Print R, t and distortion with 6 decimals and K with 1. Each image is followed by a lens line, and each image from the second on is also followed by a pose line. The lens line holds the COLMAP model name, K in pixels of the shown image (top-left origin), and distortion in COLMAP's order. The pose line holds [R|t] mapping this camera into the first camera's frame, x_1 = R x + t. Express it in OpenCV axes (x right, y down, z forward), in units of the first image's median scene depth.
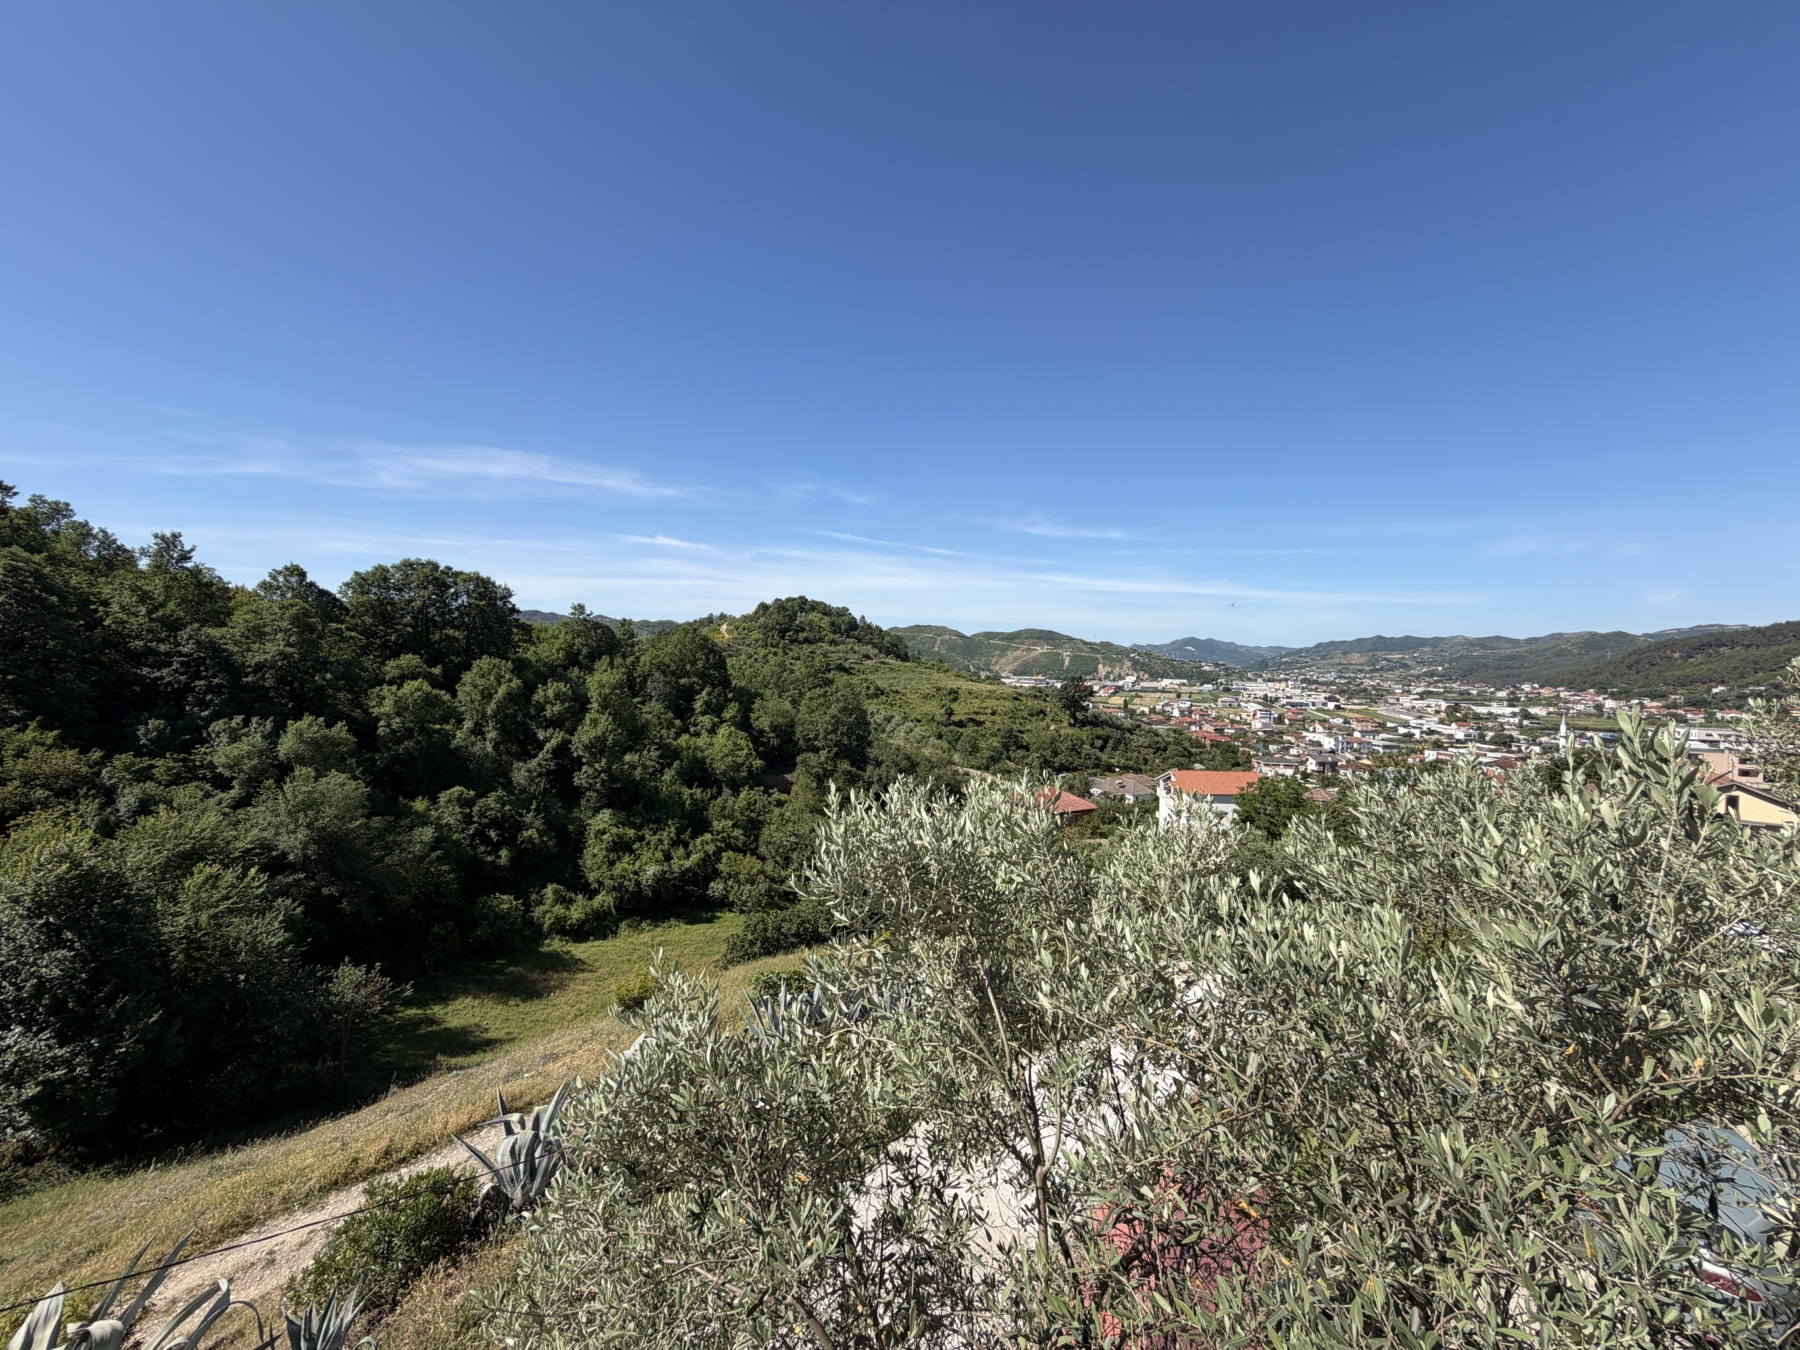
lens RADIAL K [[716.9, 0, 898.4], [0, 716.9, 671.3], [0, 0, 1]] dist [-0.002833, 0.000425]
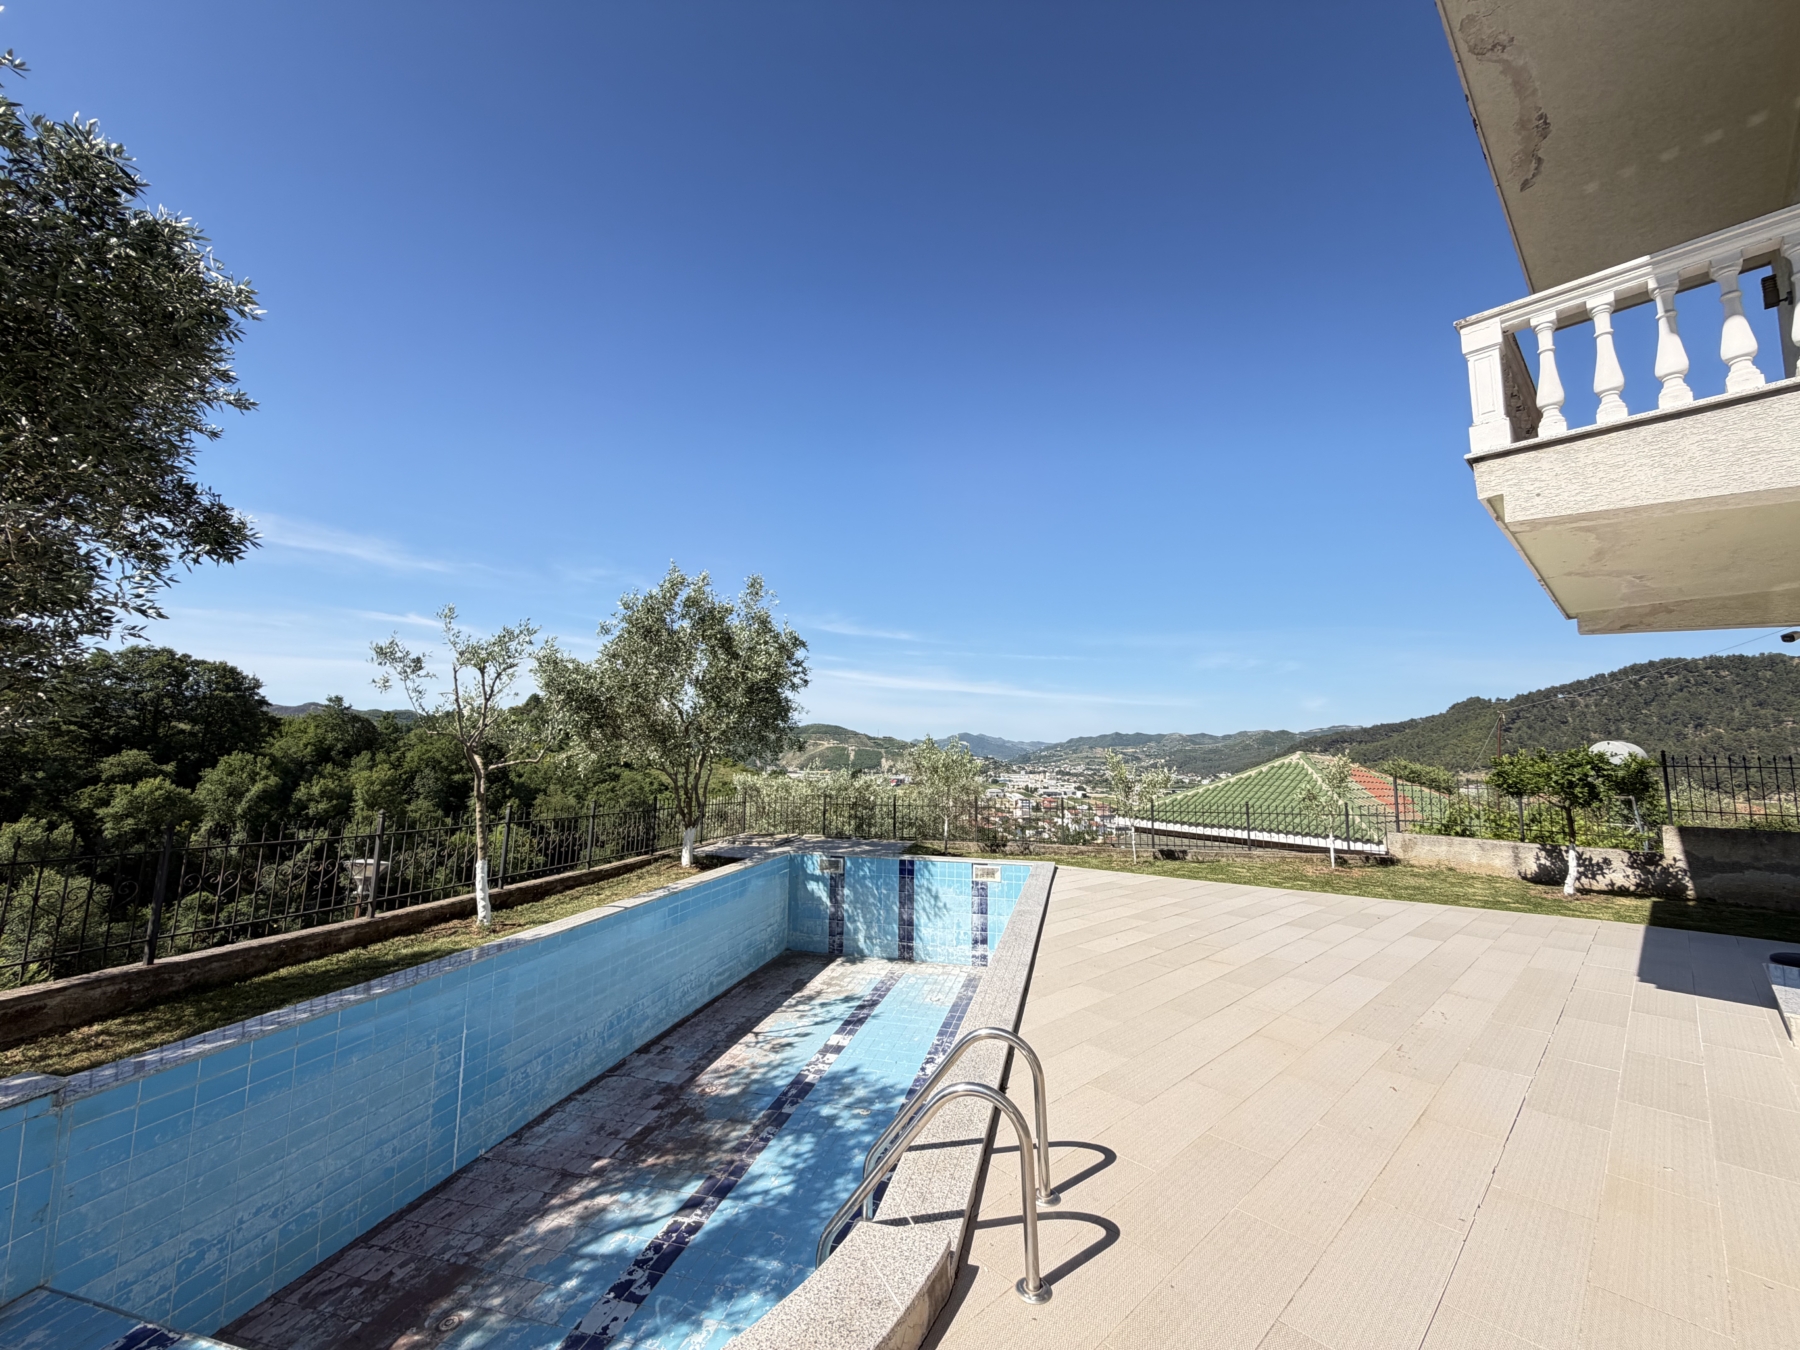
lens RADIAL K [[716.9, 0, 905.2], [0, 716.9, 655.4], [0, 0, 1]] dist [-0.002833, 0.000425]
pose [[0.955721, 0.038846, 0.291698, -0.007302], [0.005969, 0.988486, -0.151195, 0.000535], [-0.294213, 0.146242, 0.944485, -0.125540]]
